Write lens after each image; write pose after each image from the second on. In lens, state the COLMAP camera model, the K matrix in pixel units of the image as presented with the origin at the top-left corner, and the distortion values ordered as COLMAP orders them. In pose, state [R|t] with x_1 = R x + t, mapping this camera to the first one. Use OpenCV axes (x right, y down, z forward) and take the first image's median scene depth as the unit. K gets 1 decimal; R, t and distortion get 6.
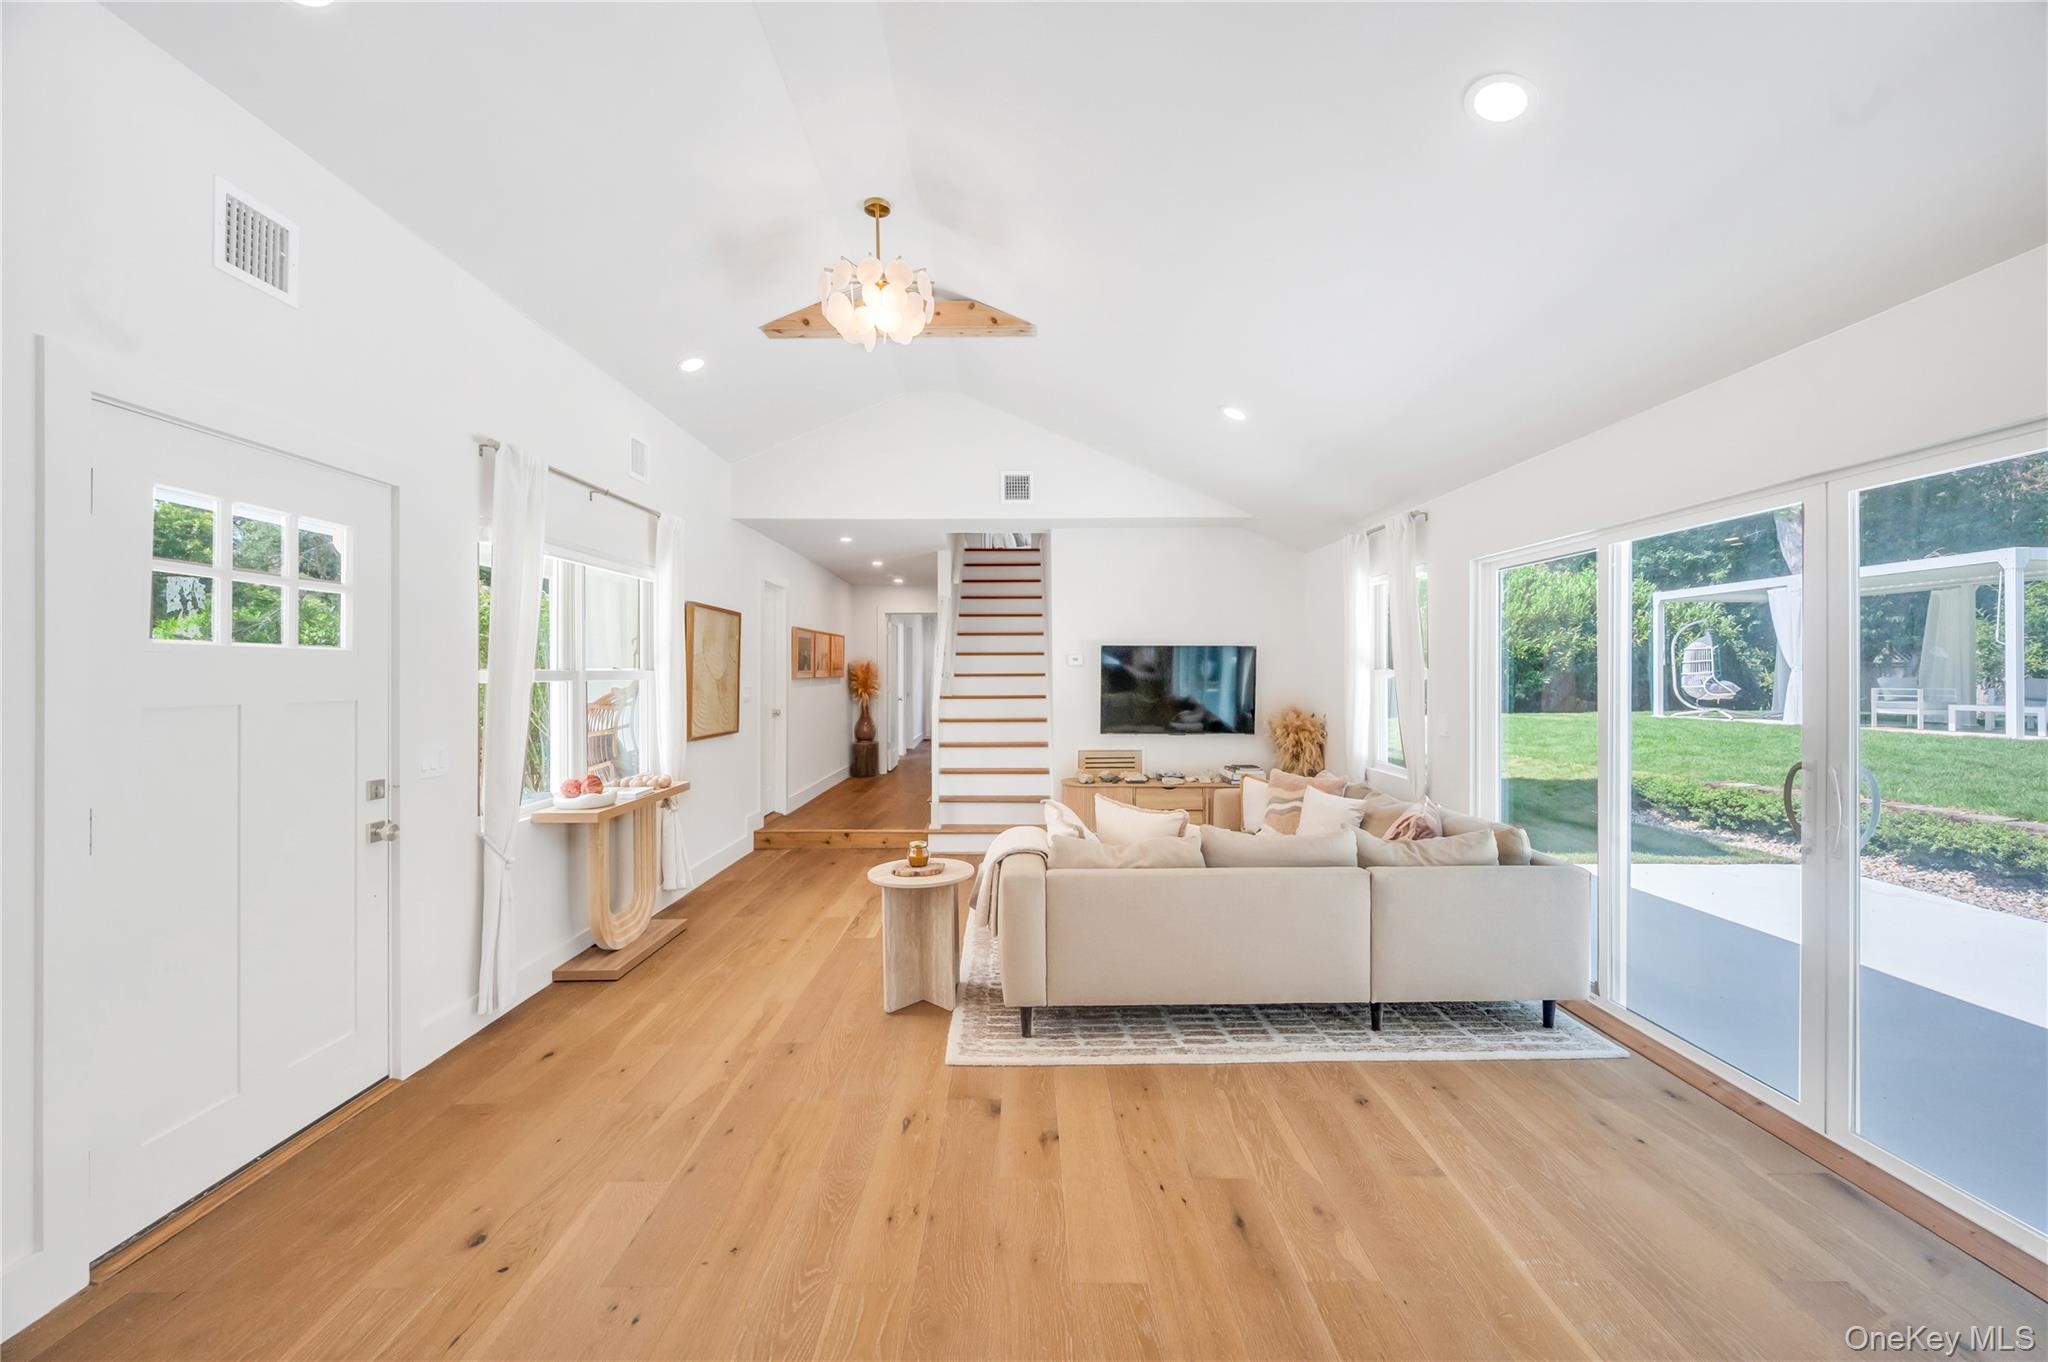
lens RADIAL K [[819.8, 0, 1027.4], [0, 819.8, 671.8], [0, 0, 1]] dist [0.001520, 0.000192]
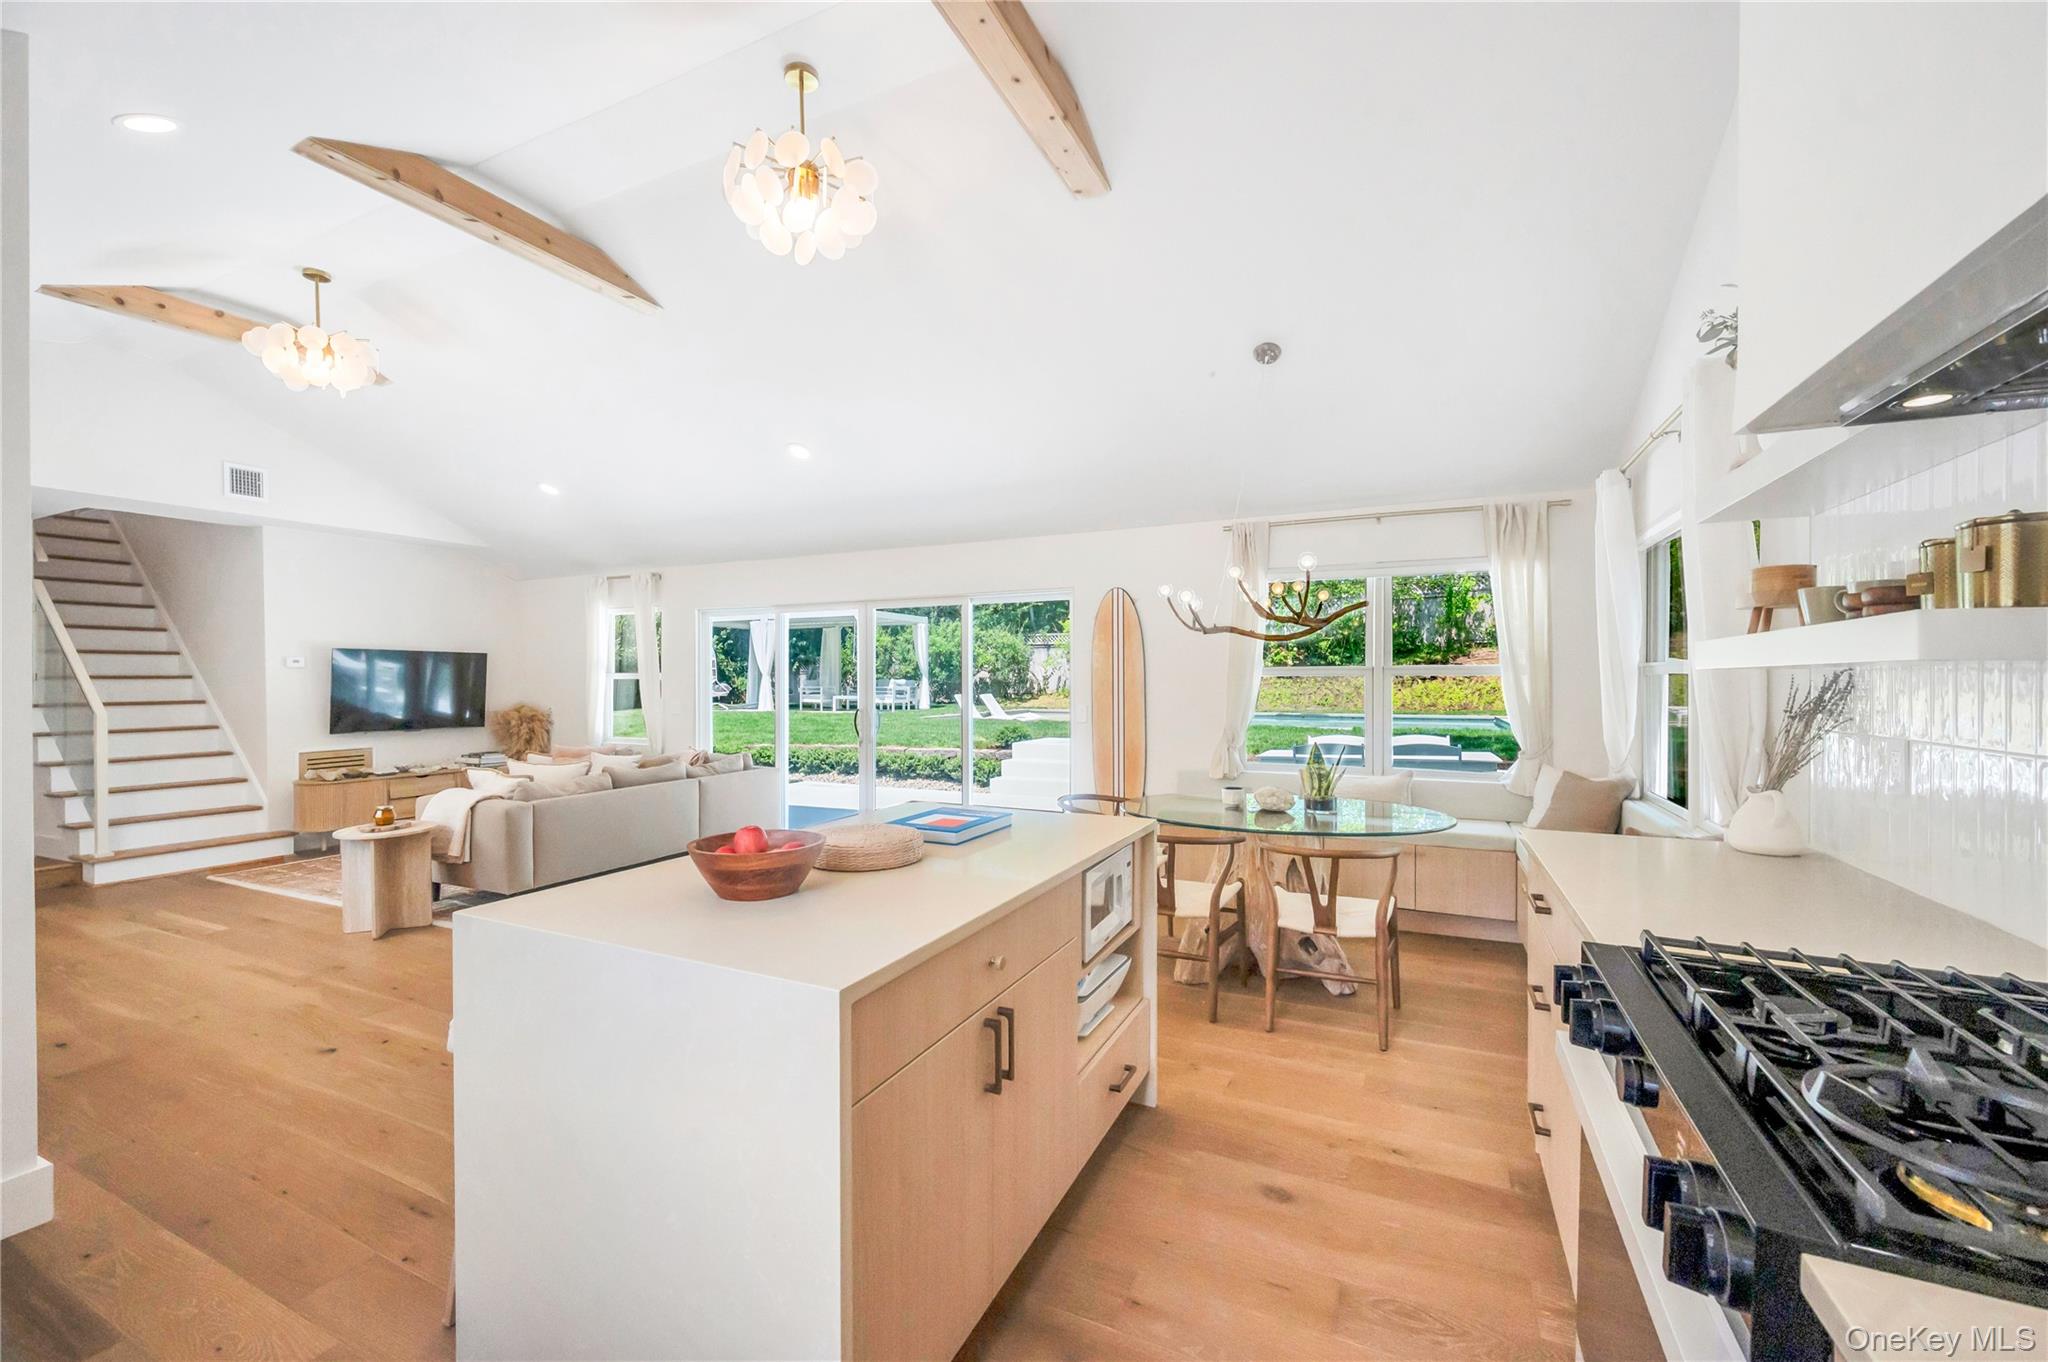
lens RADIAL K [[822.9, 0, 1035.0], [0, 822.9, 680.8], [0, 0, 1]] dist [0.003112, 0.000073]
pose [[0.437425, -0.001884, 0.899253, -0.539644], [-0.002247, 0.999992, 0.003188, 0.004162], [-0.899252, -0.003415, 0.437418, -0.298600]]
